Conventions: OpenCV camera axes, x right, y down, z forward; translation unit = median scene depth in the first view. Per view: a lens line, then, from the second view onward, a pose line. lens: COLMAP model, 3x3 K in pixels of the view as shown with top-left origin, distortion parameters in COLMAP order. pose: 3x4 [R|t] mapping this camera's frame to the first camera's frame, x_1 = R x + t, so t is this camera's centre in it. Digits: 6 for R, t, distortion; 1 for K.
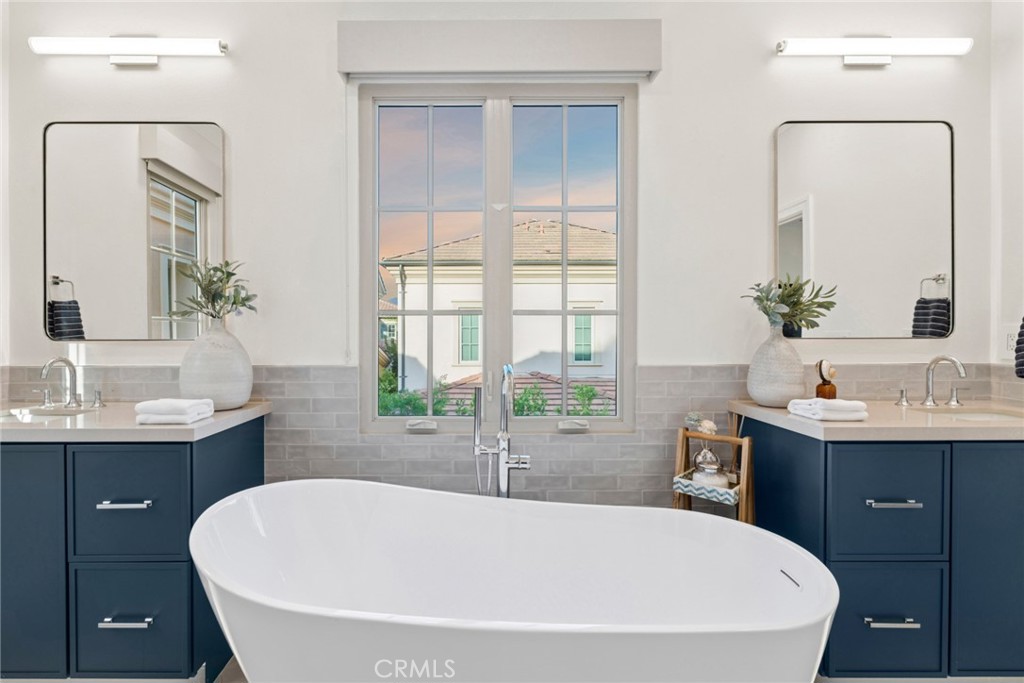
lens RADIAL K [[477.4, 0, 509.1], [0, 477.4, 340.6], [0, 0, 1]] dist [0.004488, -0.001910]
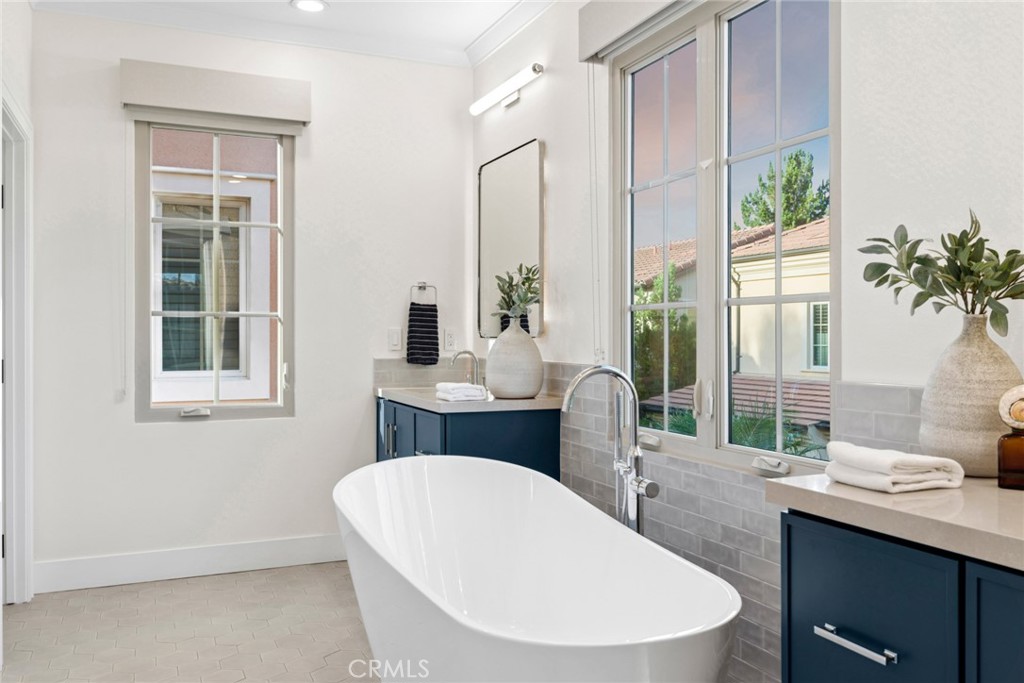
lens RADIAL K [[846.3, 0, 510.5], [0, 846.3, 340.3], [0, 0, 1]] dist [0.003540, -0.003765]
pose [[0.385788, 0.006806, -0.922562, 1.121729], [-0.009268, 0.999951, 0.003501, -0.000740], [0.922541, 0.007200, 0.385832, 0.198409]]
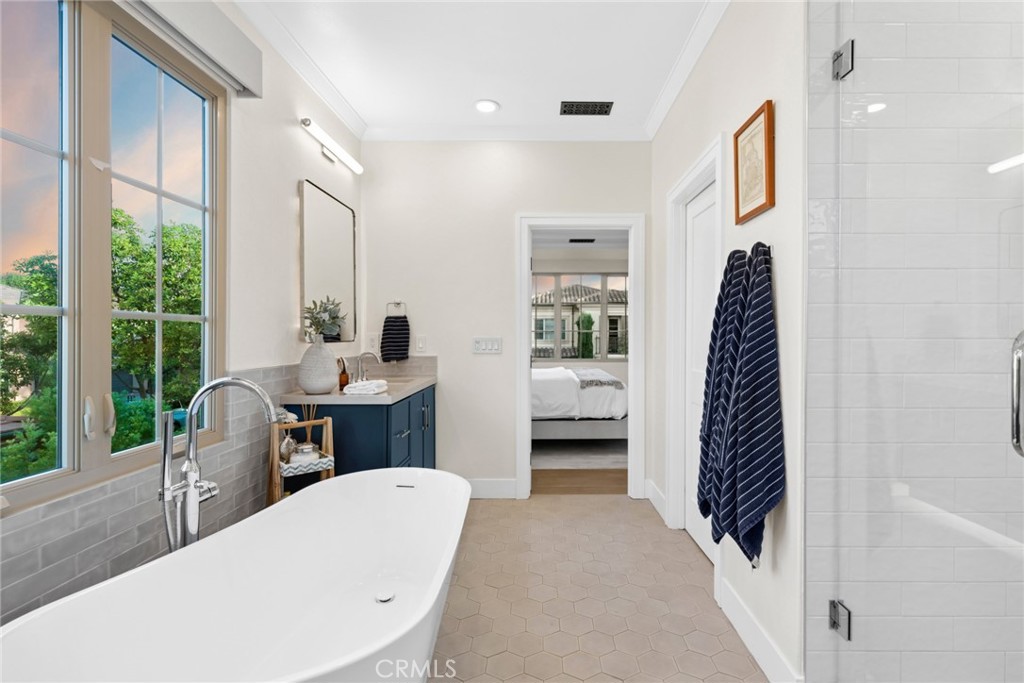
lens RADIAL K [[477.4, 0, 513.6], [0, 477.4, 343.6], [0, 0, 1]] dist [0.004488, -0.001910]
pose [[0.039767, -0.013770, 0.999114, -0.732647], [0.006056, 0.999890, 0.013539, -0.017610], [-0.999191, 0.005512, 0.039846, 0.376512]]
